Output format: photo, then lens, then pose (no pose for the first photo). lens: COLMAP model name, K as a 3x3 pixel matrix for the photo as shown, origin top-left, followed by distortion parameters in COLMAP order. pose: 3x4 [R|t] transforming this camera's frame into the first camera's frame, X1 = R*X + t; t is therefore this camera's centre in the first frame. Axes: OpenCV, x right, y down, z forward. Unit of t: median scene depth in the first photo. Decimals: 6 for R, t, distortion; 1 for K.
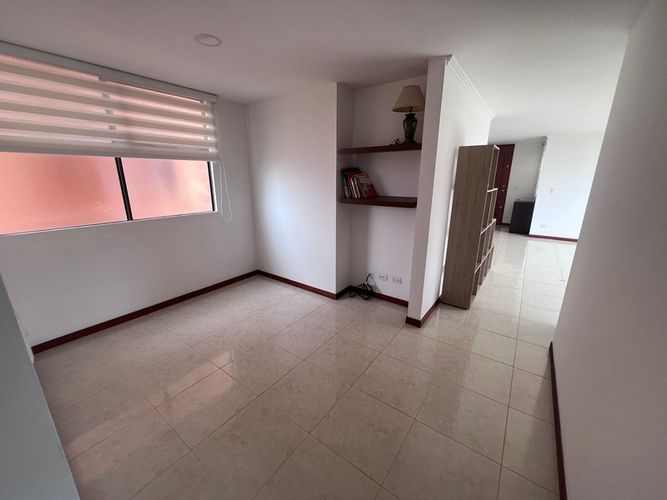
lens RADIAL K [[267.0, 0, 333.4], [0, 267.0, 249.0], [0, 0, 1]] dist [0.001437, -0.000400]
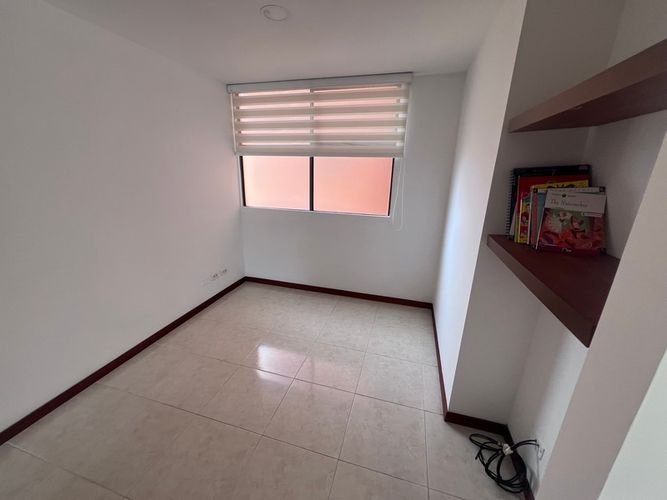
lens RADIAL K [[267.0, 0, 334.1], [0, 267.0, 249.7], [0, 0, 1]] dist [0.001437, -0.000400]
pose [[0.343577, 0.281258, -0.896018, 0.342258], [-0.273796, 0.942650, 0.190909, -0.181052], [0.898326, 0.179734, 0.400881, 0.600847]]
